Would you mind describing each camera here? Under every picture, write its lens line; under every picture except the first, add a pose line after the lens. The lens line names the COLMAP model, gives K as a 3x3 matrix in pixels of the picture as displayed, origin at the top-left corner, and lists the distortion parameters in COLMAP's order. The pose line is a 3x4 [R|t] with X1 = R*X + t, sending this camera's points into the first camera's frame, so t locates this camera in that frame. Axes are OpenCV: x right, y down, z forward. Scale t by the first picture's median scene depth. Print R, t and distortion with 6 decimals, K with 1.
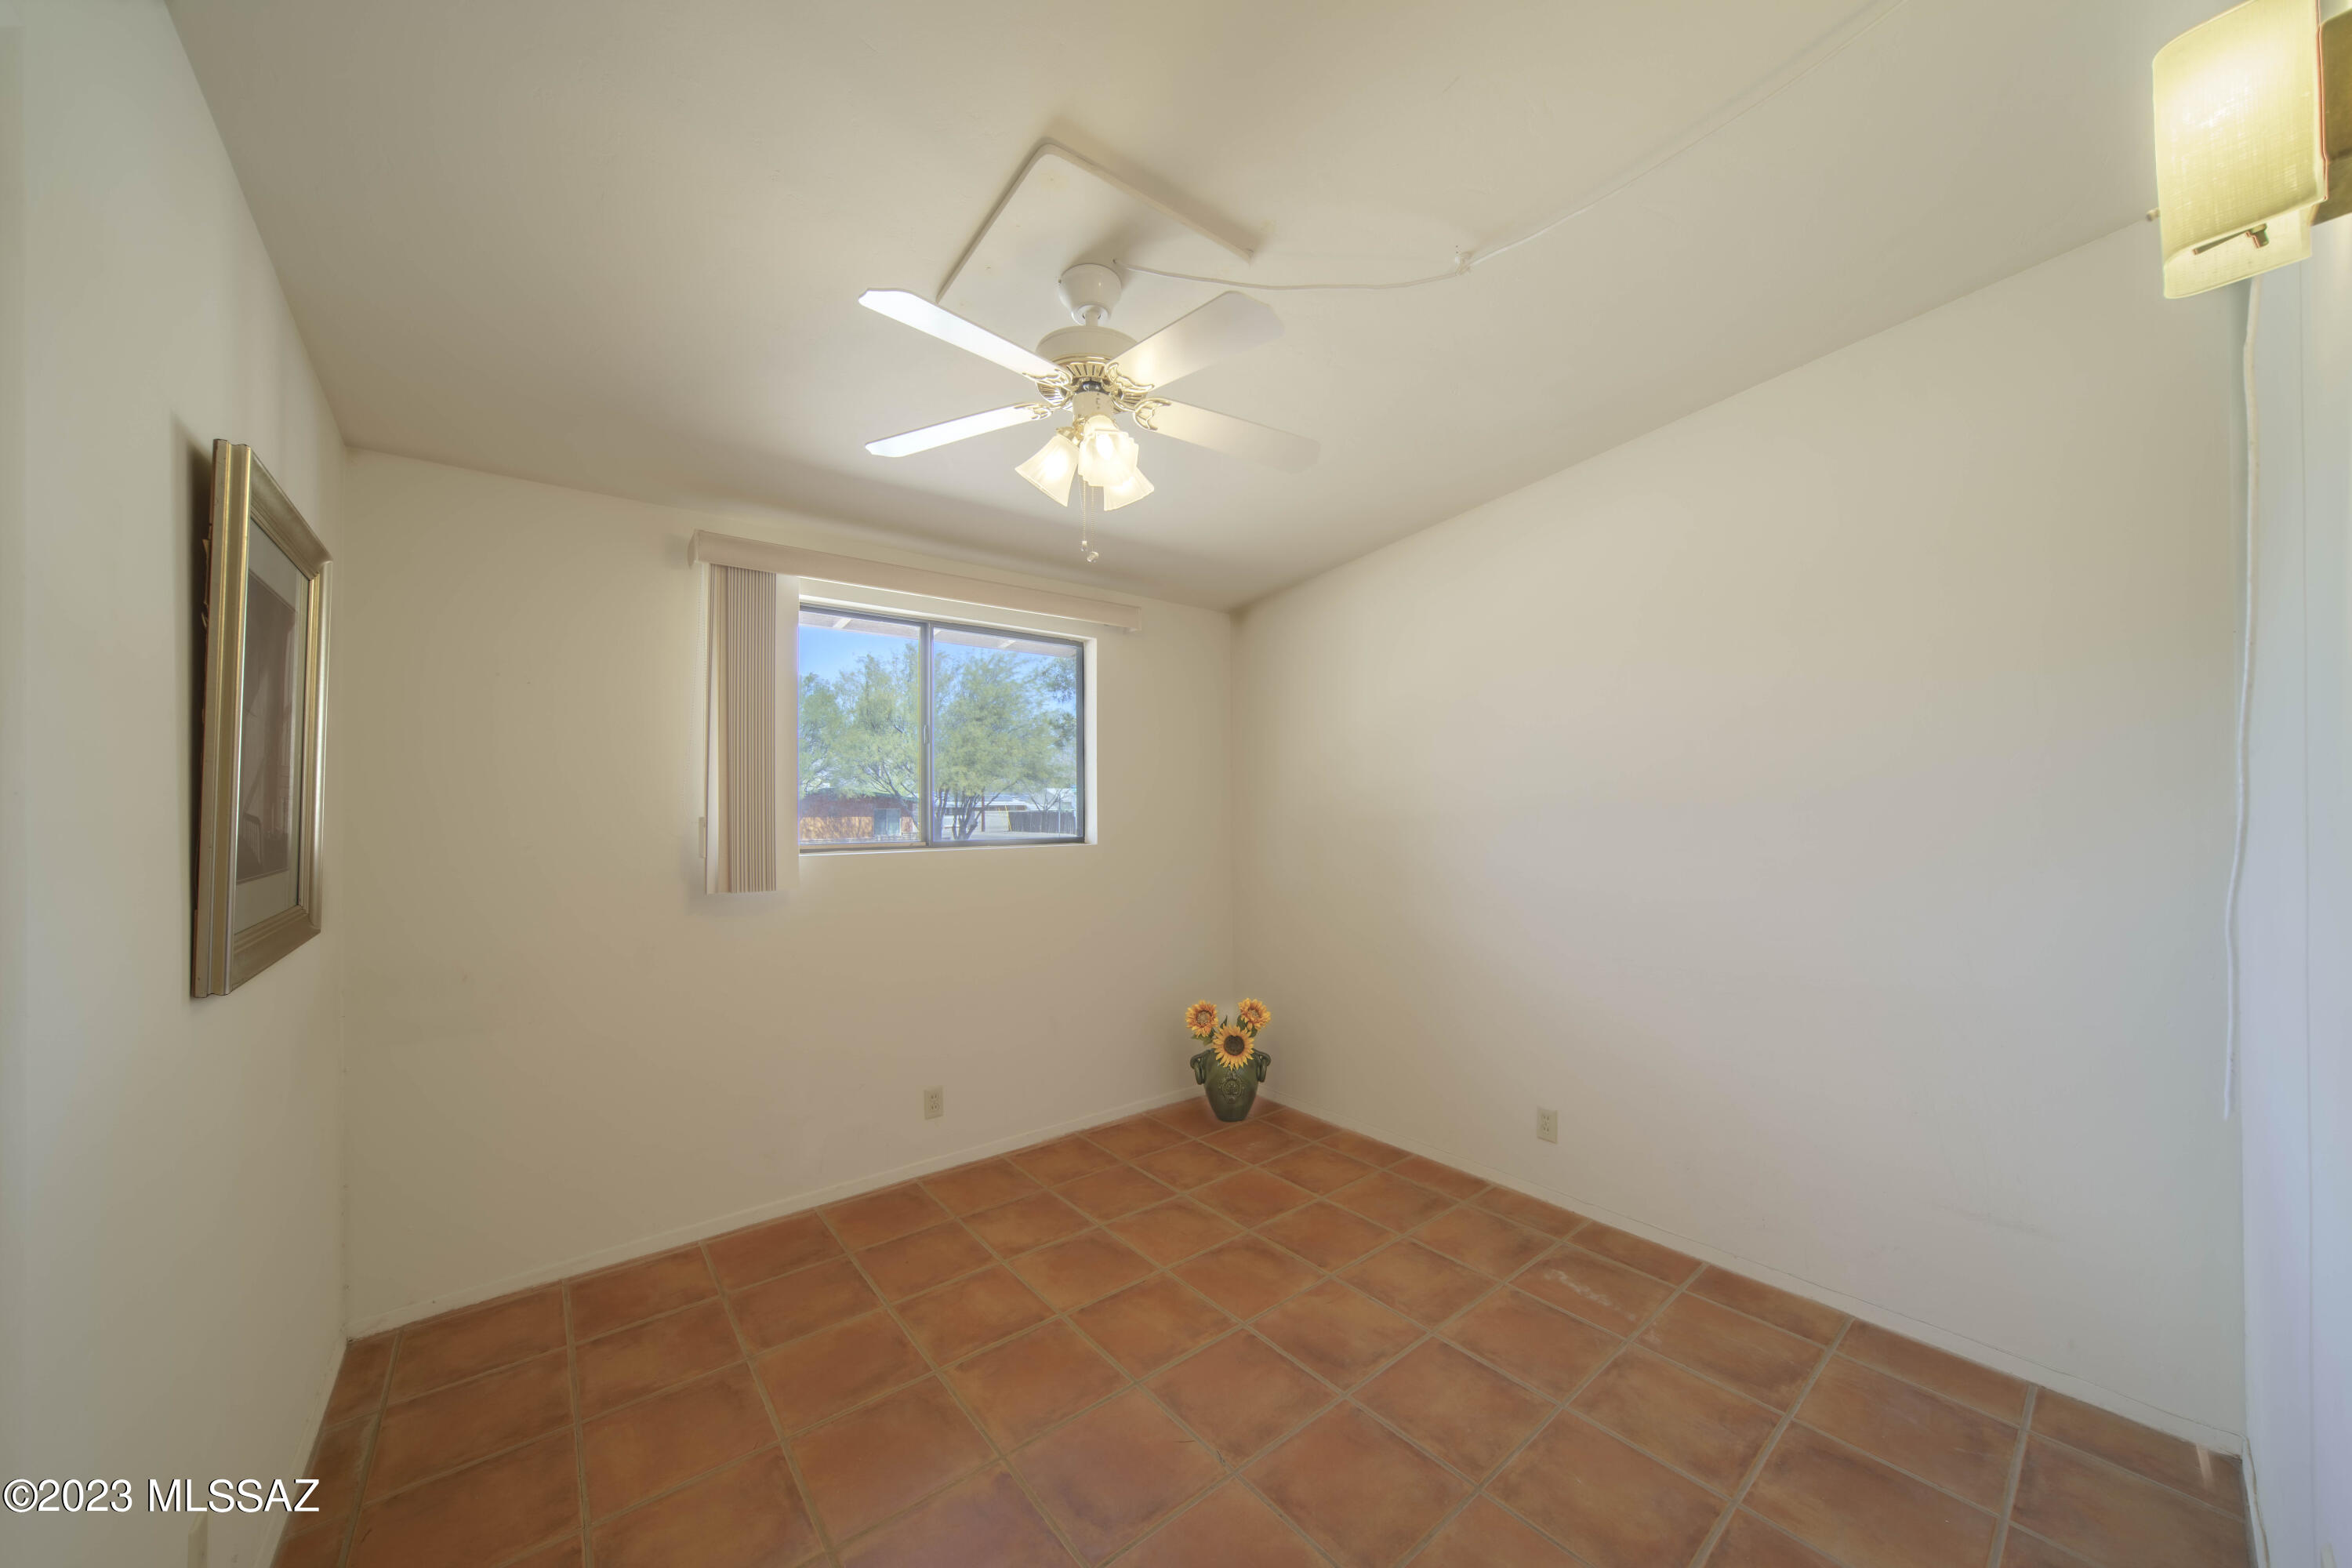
lens RADIAL K [[801.7, 0, 1177.3], [0, 801.7, 787.3], [0, 0, 1]] dist [-0.022133, 0.001691]
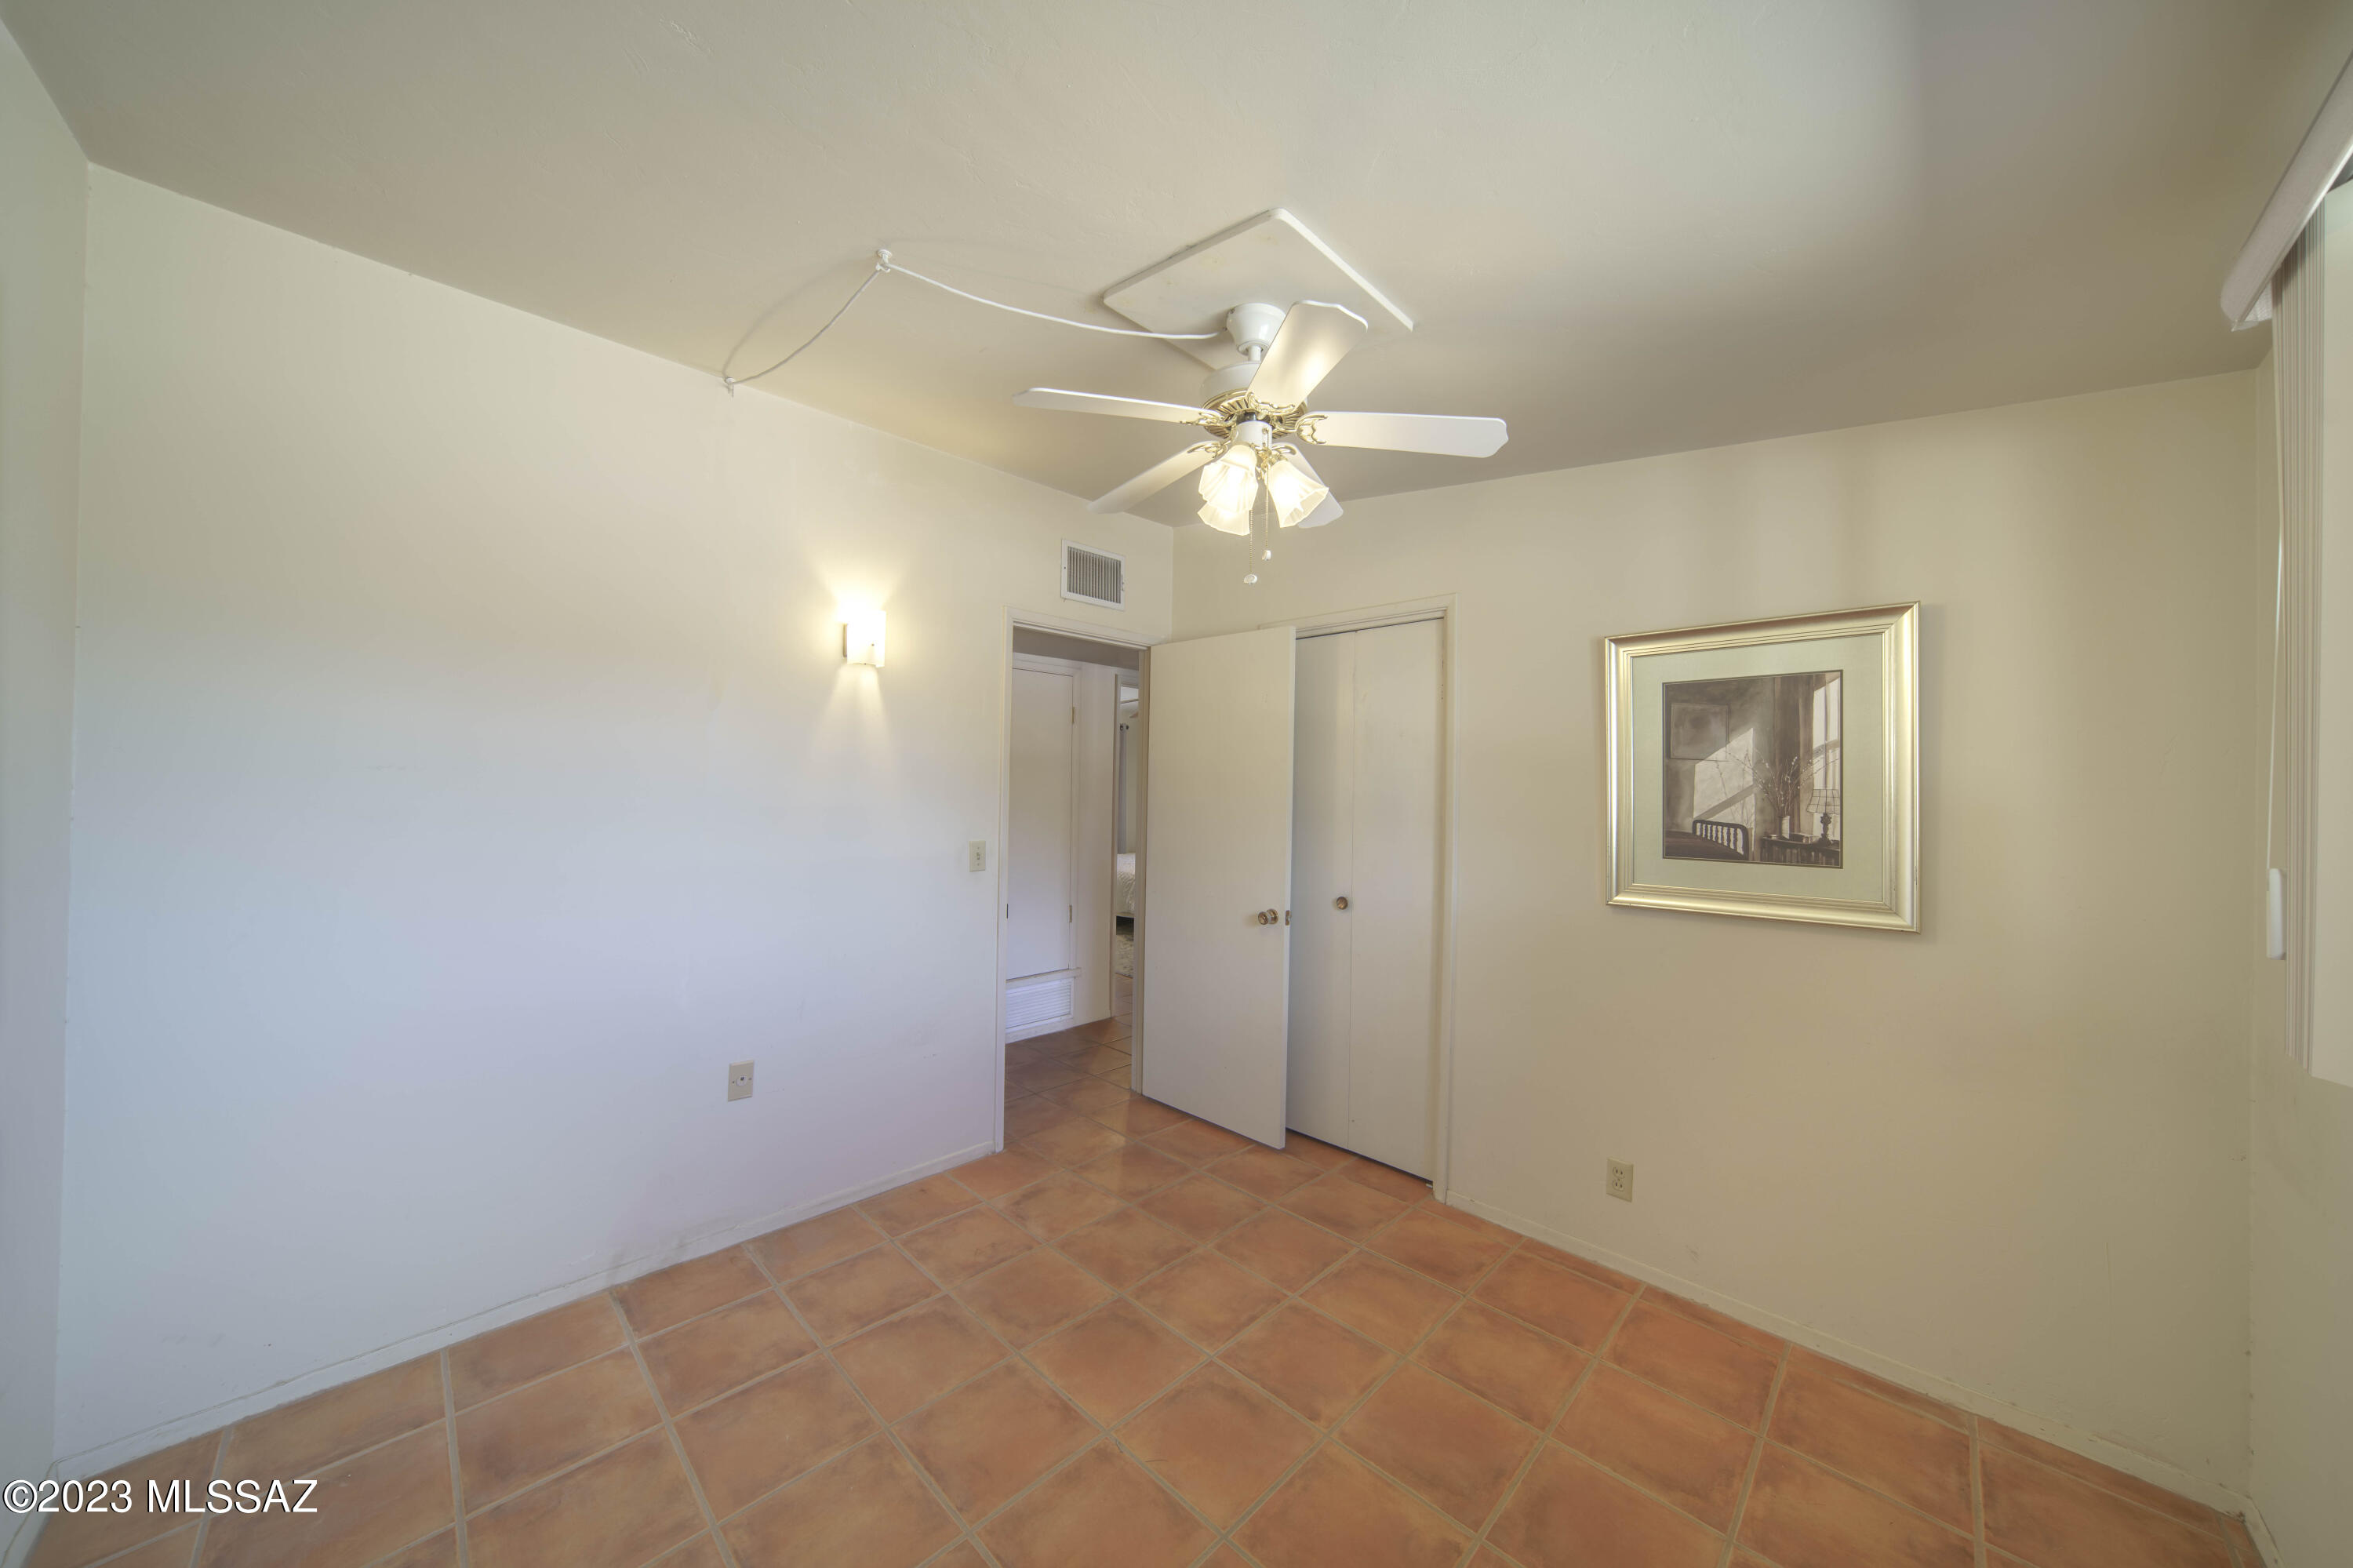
lens RADIAL K [[802.1, 0, 1173.6], [0, 802.1, 788.8], [0, 0, 1]] dist [-0.022133, 0.001691]
pose [[-0.992250, -0.008413, -0.123973, 0.118053], [-0.006021, 0.999789, -0.019660, 0.008197], [0.124112, -0.018761, -0.992091, 2.018868]]
